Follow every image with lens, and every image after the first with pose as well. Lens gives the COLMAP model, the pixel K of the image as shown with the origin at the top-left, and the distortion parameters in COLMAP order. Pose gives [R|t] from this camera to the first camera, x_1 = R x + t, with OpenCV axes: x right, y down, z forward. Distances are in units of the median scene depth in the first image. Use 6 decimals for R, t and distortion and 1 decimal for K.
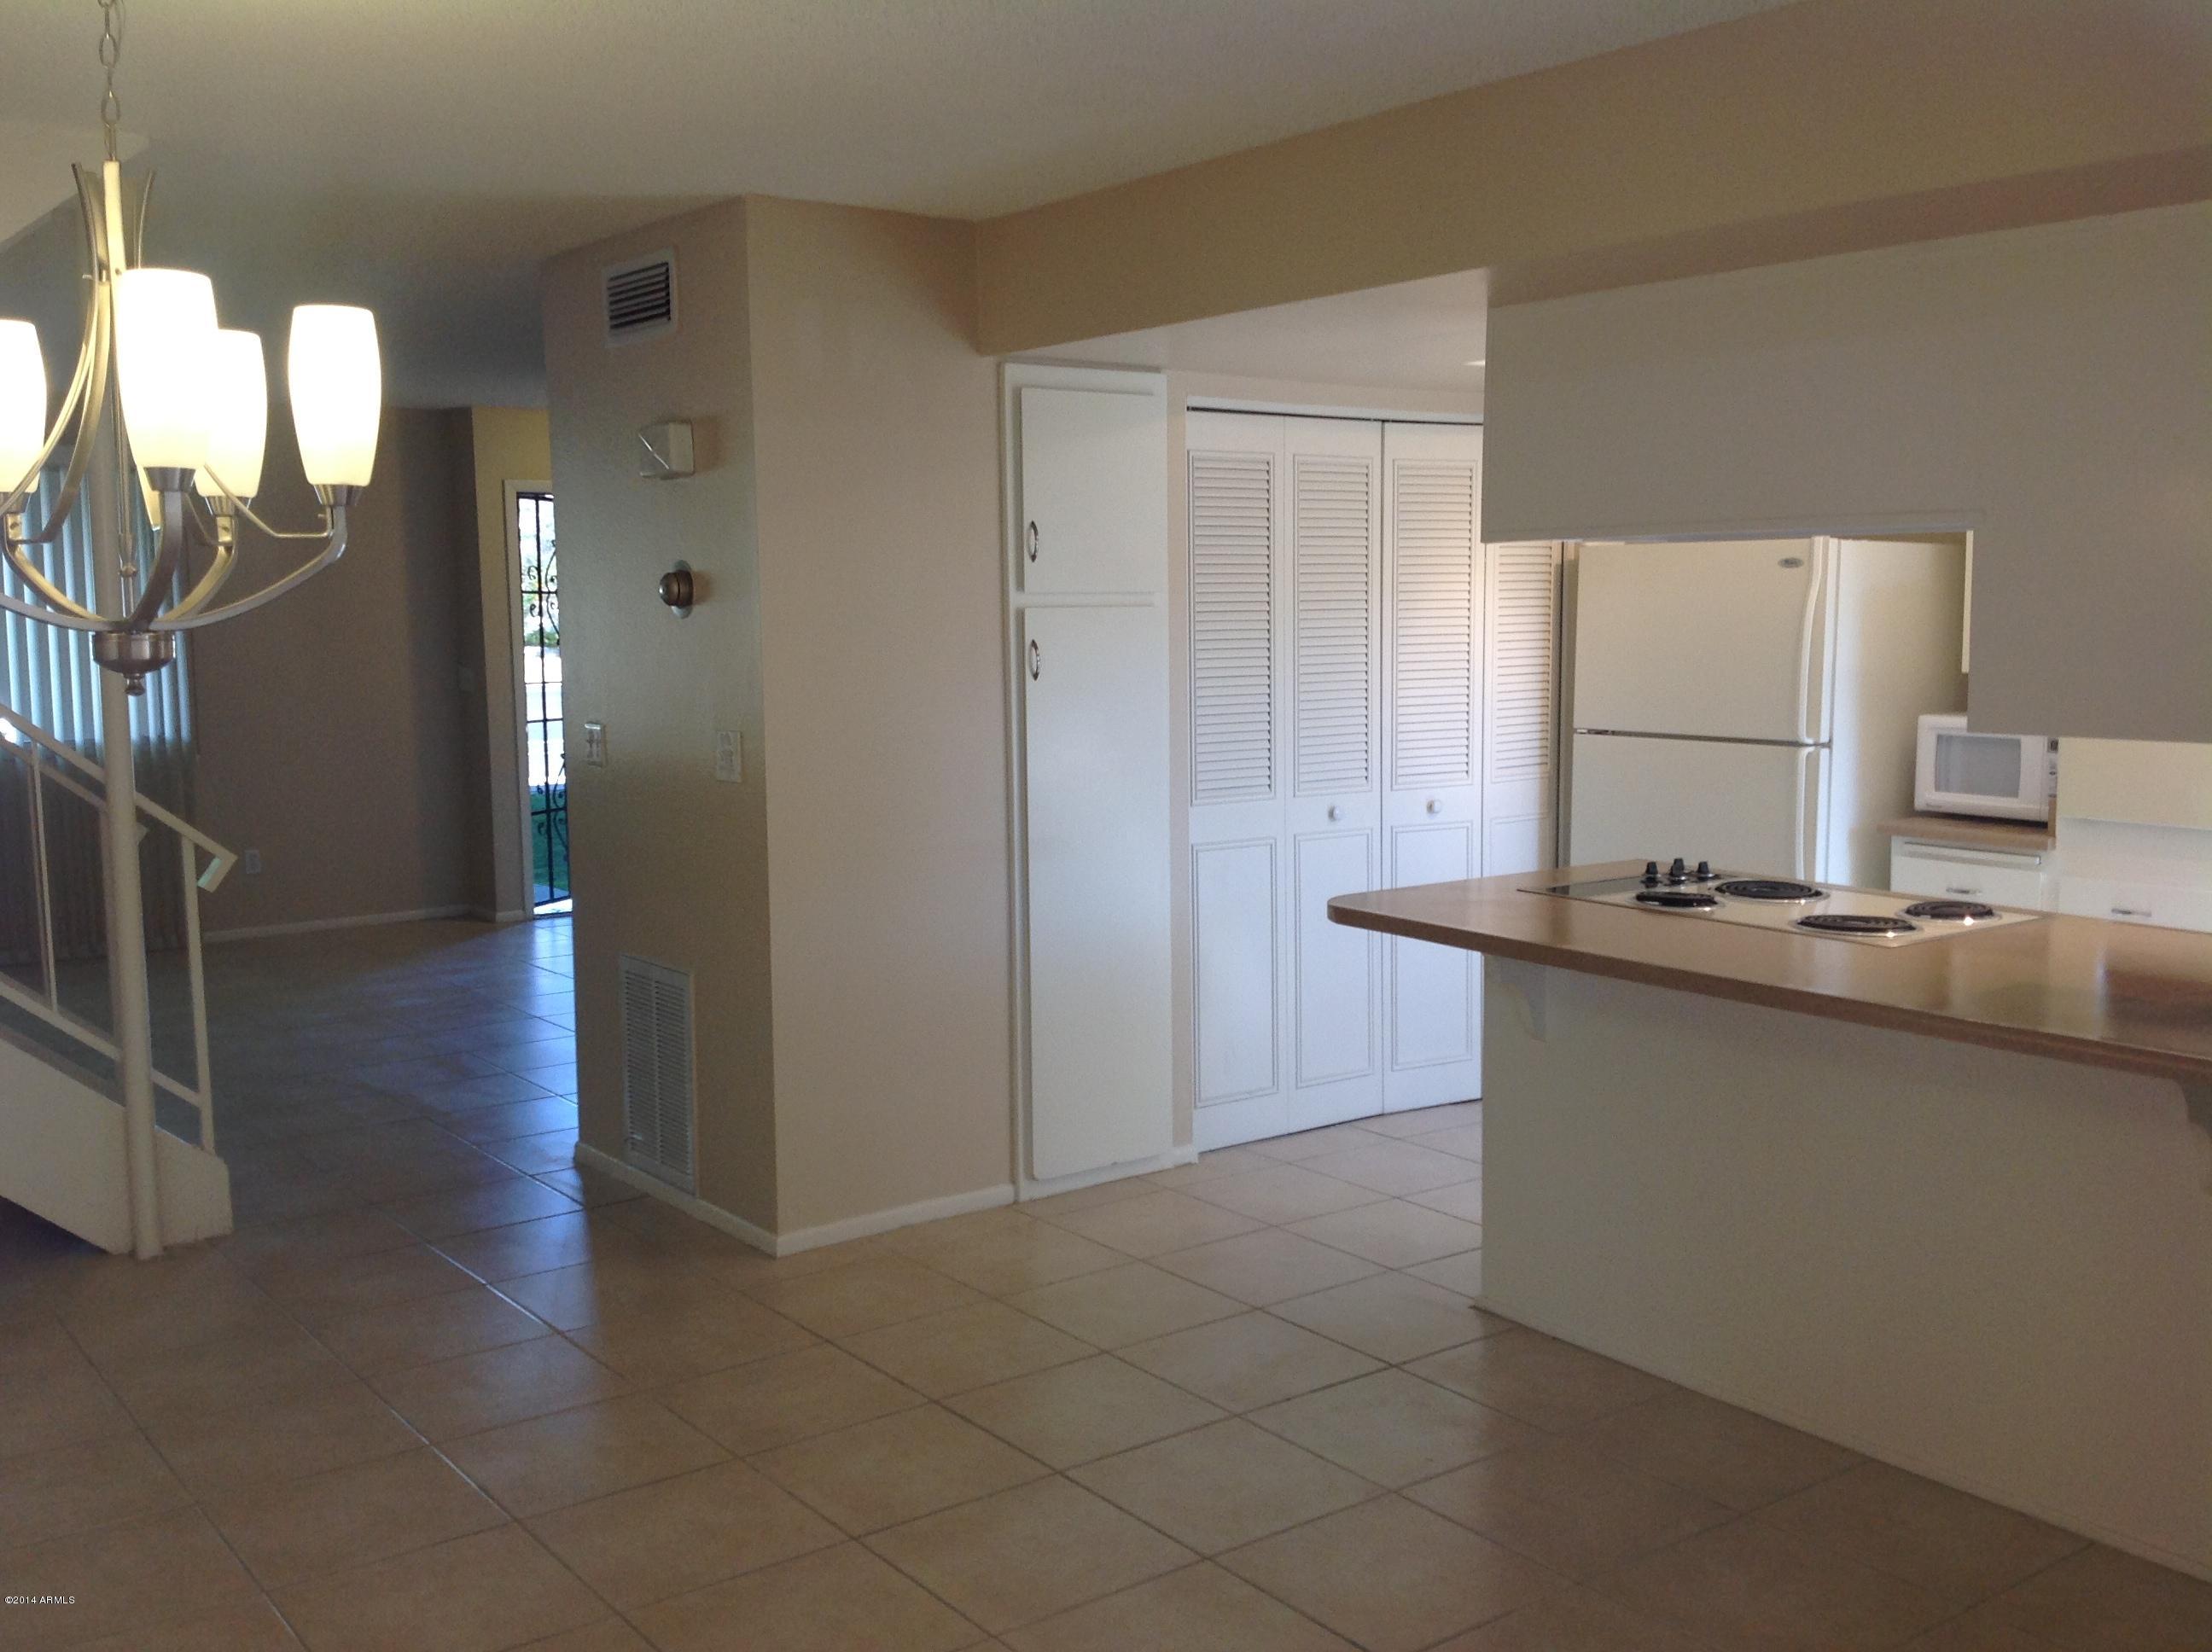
lens RADIAL K [[2084.6, 0, 1100.2], [0, 2084.6, 809.8], [0, 0, 1]] dist [0.174534, -0.432540]
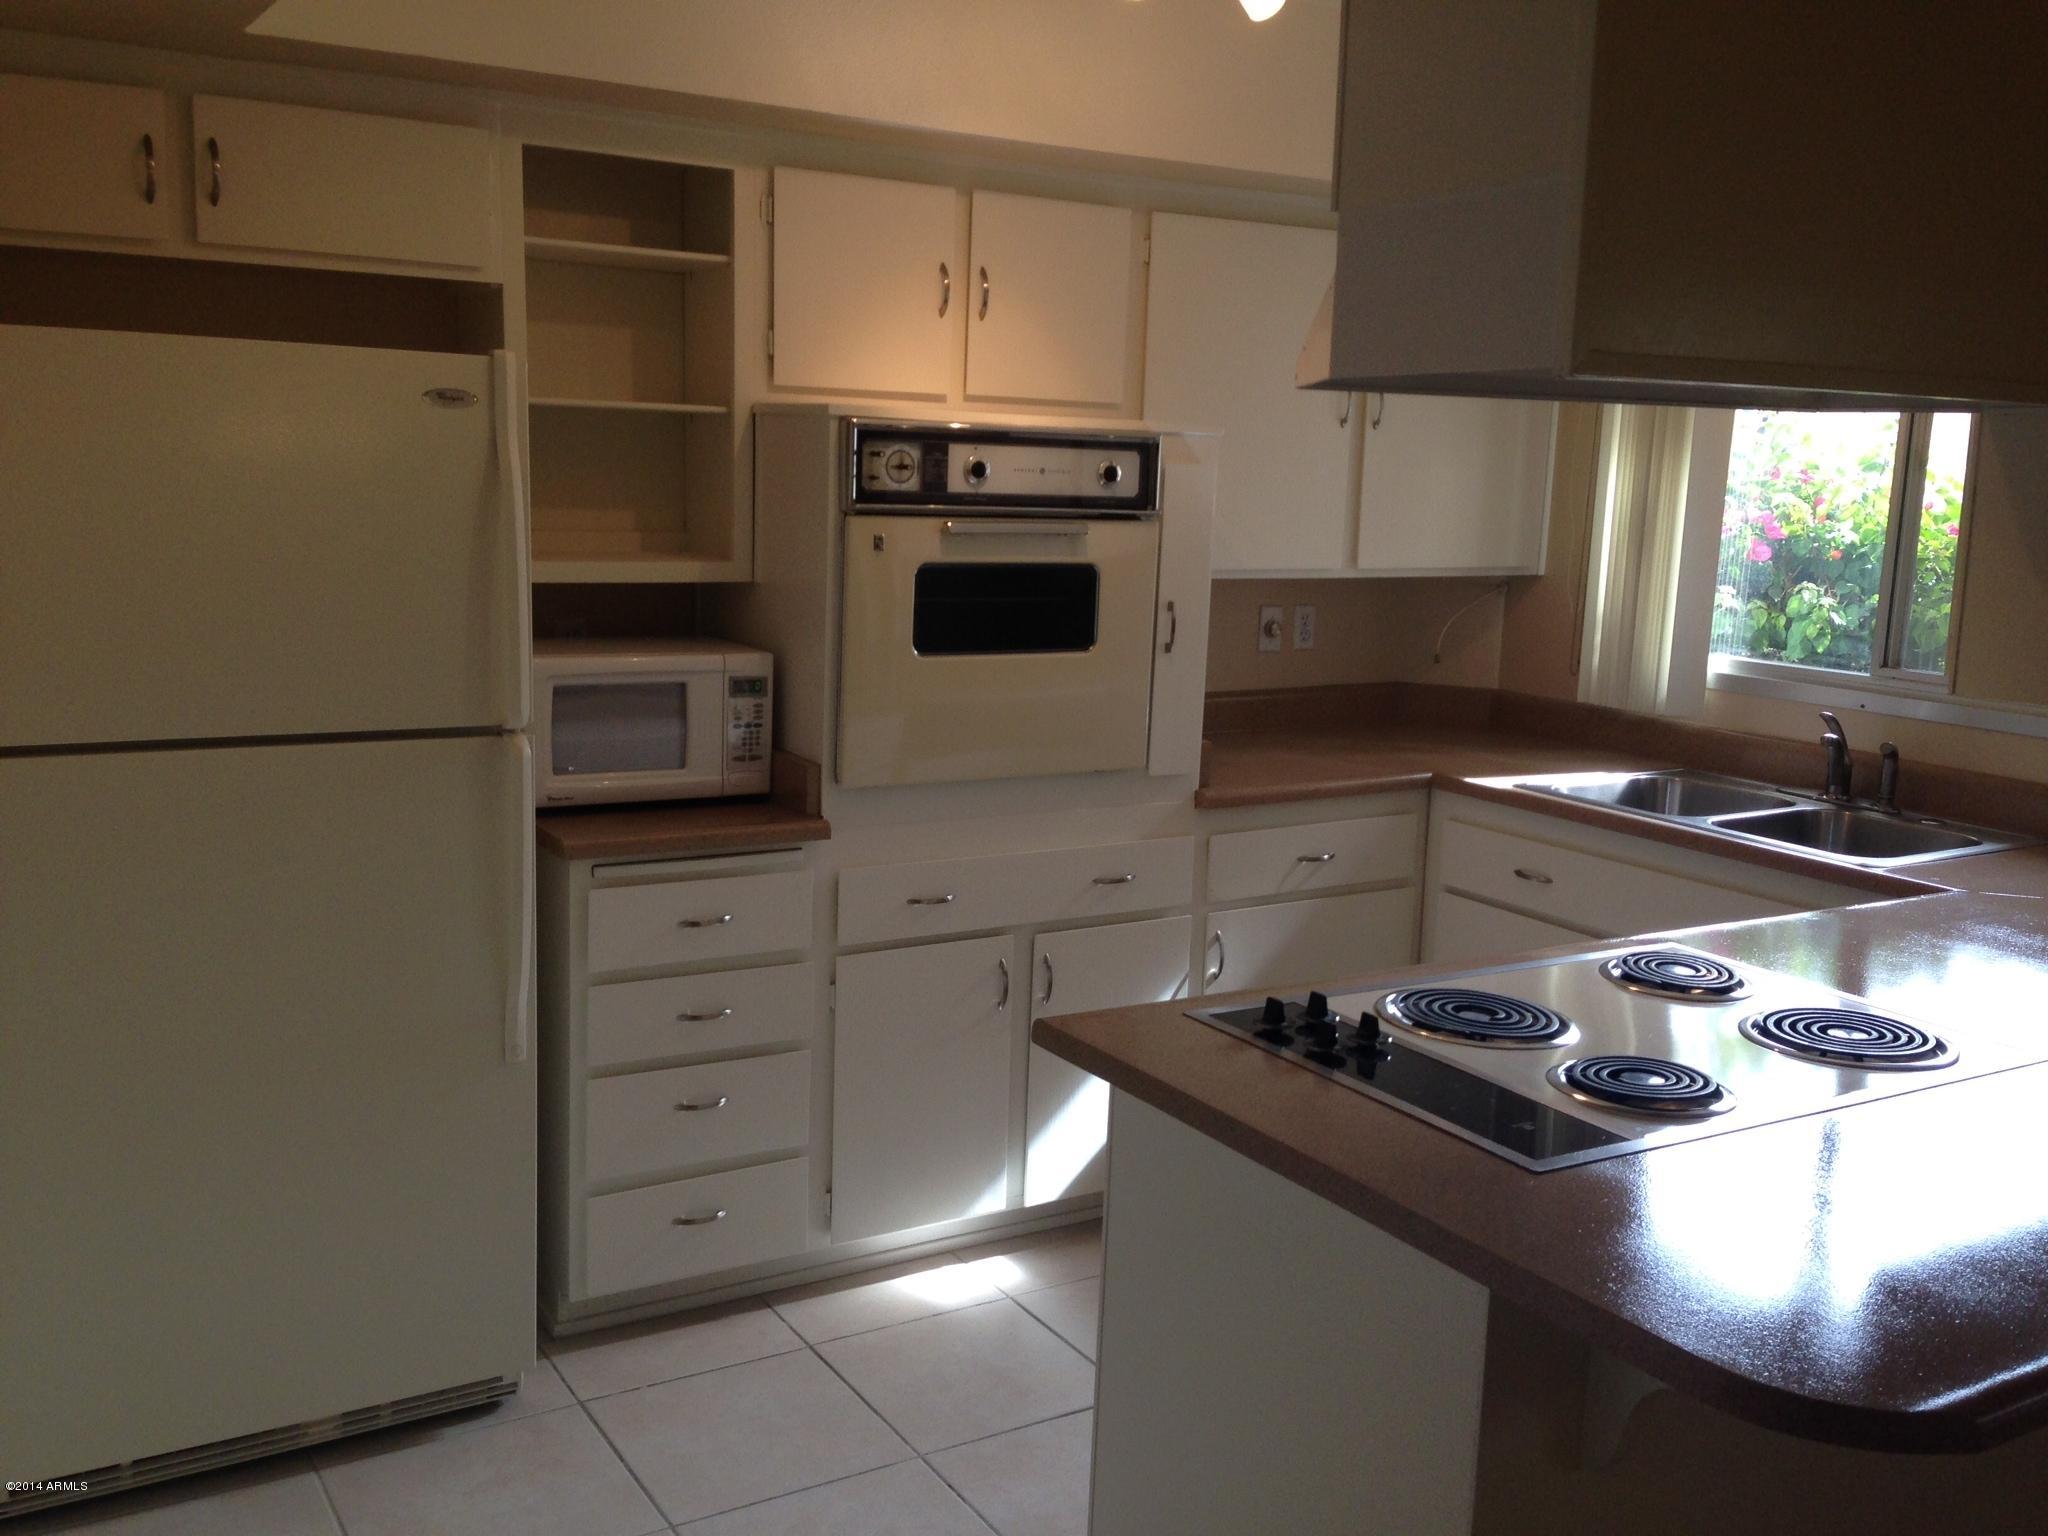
lens RADIAL K [[1888.6, 0, 1031.4], [0, 1888.6, 772.5], [0, 0, 1]] dist [0.048123, -0.007691]
pose [[0.081257, -0.151805, 0.985065, -0.152904], [0.067242, 0.986916, 0.146543, -0.084135], [-0.994422, 0.054331, 0.090401, 0.816121]]
